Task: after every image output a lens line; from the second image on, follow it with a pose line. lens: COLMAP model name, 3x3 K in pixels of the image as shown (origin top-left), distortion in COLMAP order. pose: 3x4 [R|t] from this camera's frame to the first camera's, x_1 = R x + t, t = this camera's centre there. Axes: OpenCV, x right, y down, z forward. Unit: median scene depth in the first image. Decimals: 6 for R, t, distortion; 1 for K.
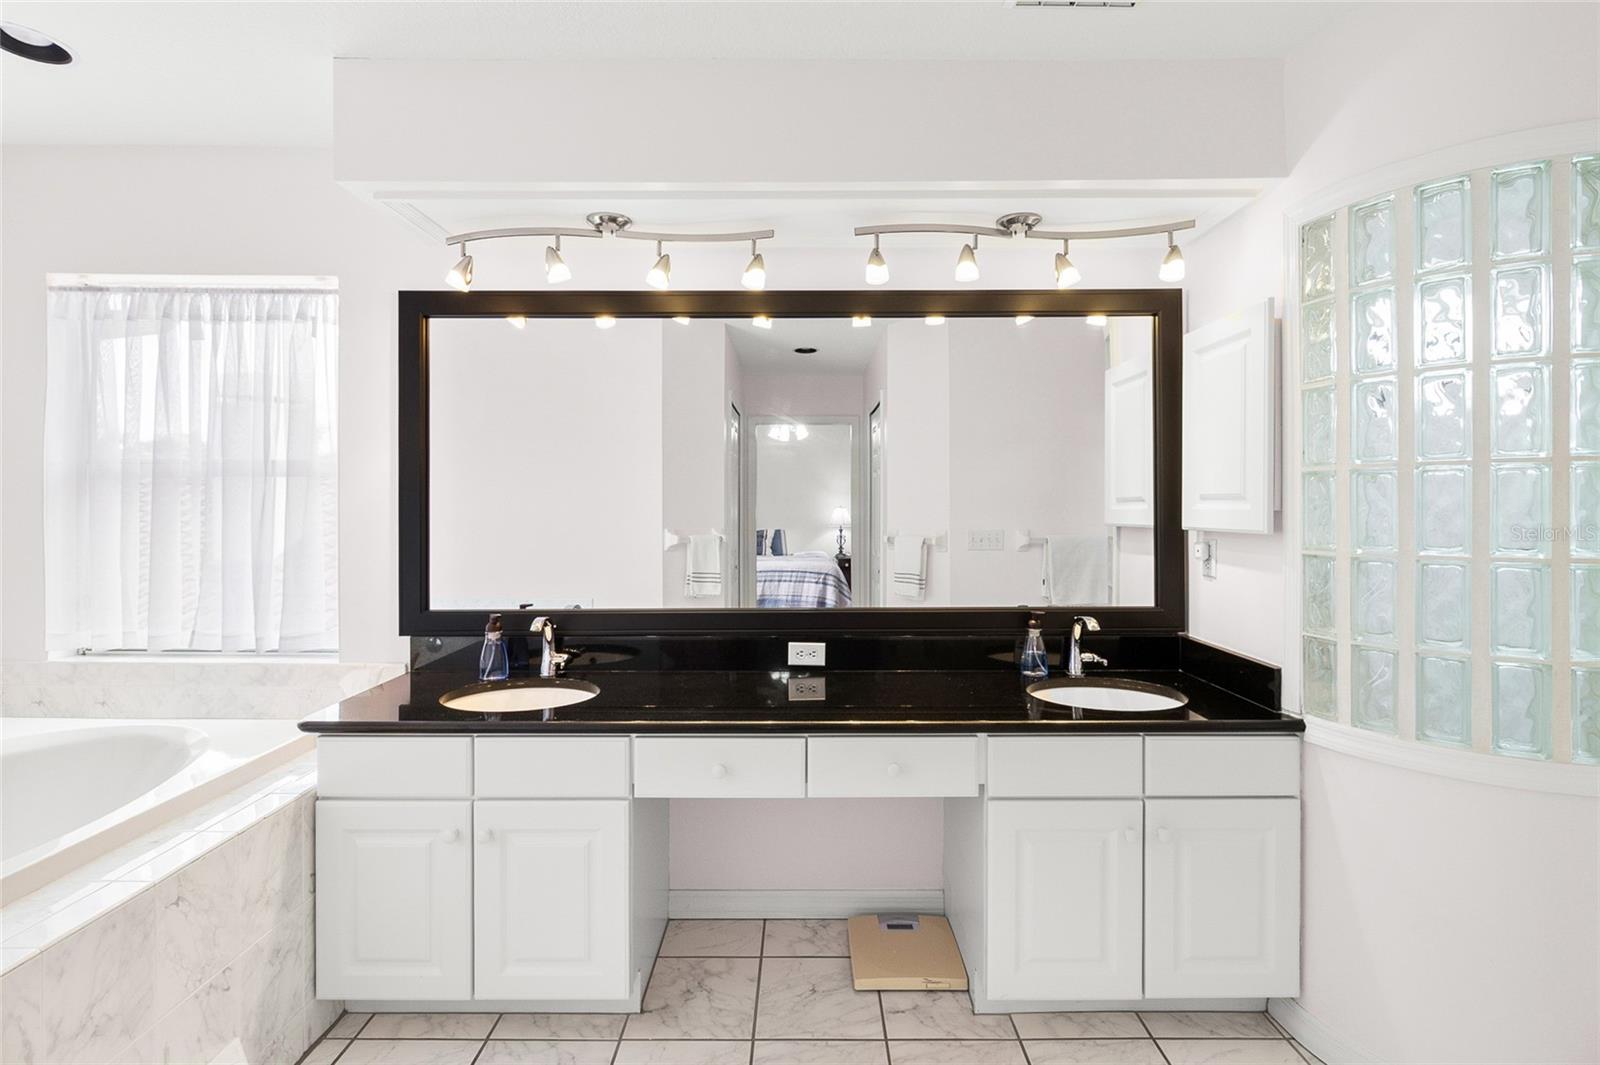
lens RADIAL K [[726.5, 0, 804.0], [0, 726.5, 491.5], [0, 0, 1]] dist [-0.000211, -0.001032]
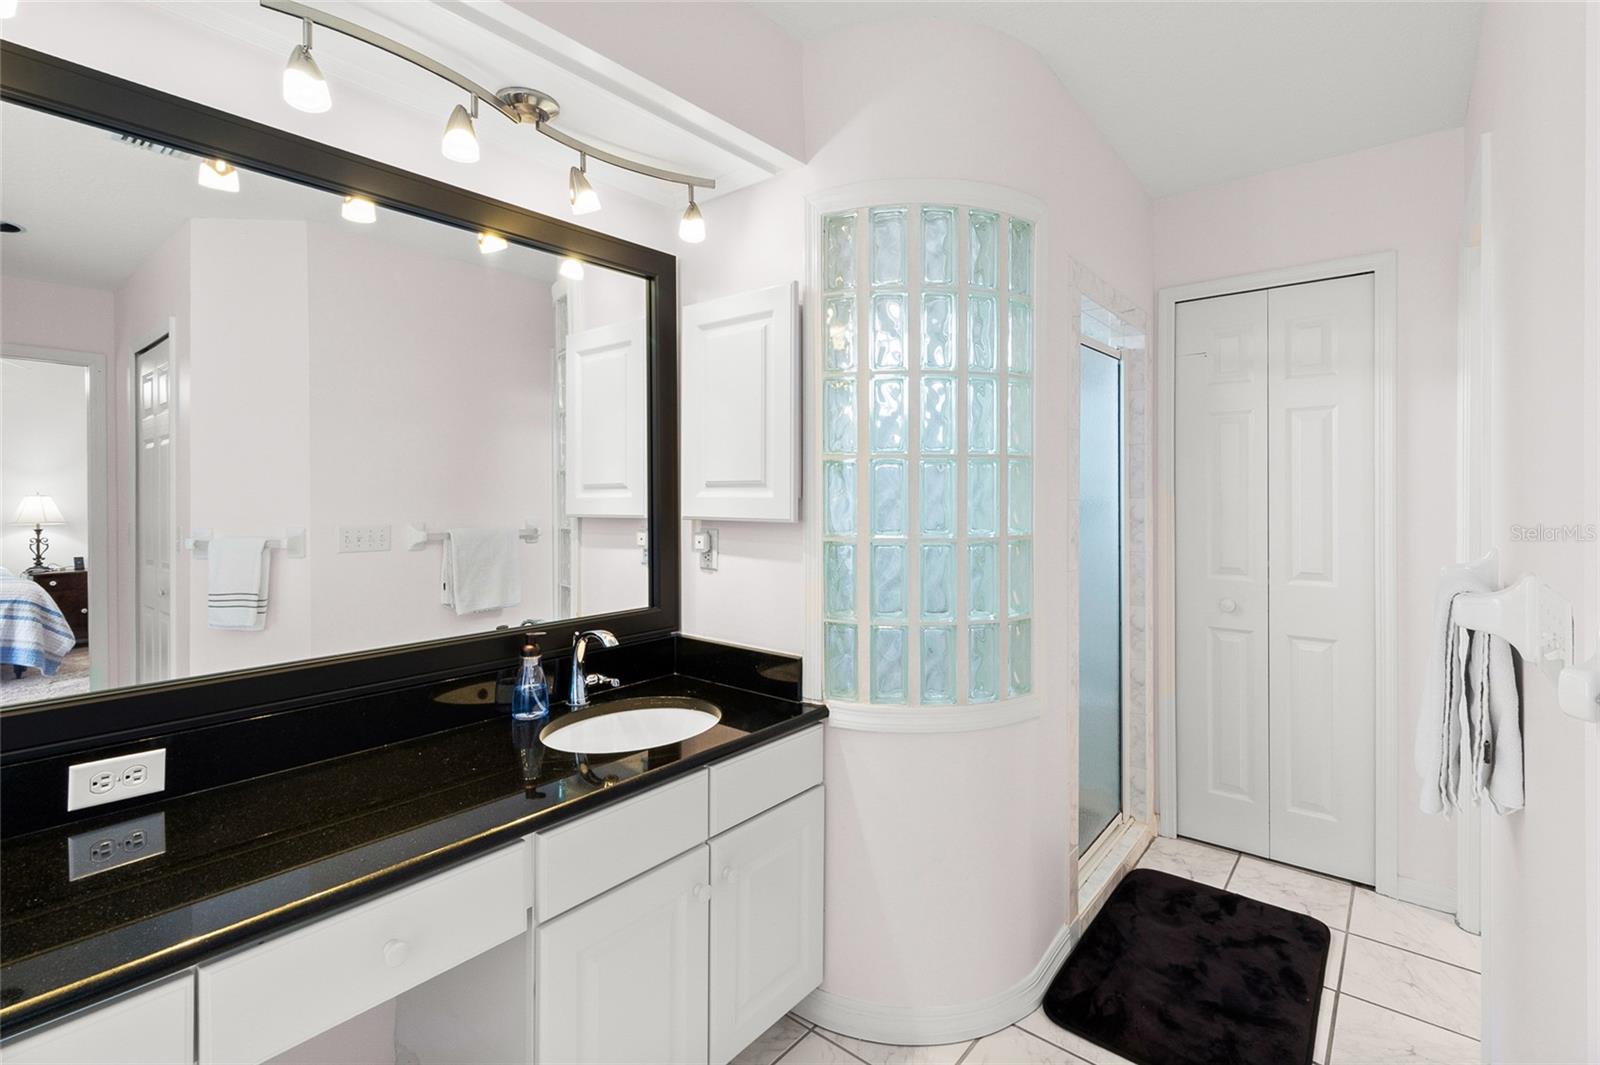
lens RADIAL K [[726.5, 0, 804.0], [0, 726.5, 491.5], [0, 0, 1]] dist [-0.000211, -0.001032]
pose [[0.633723, 0.003716, 0.773552, -0.091812], [-0.016210, 0.999833, 0.008477, 0.007069], [-0.773391, -0.017912, 0.633677, 0.313184]]
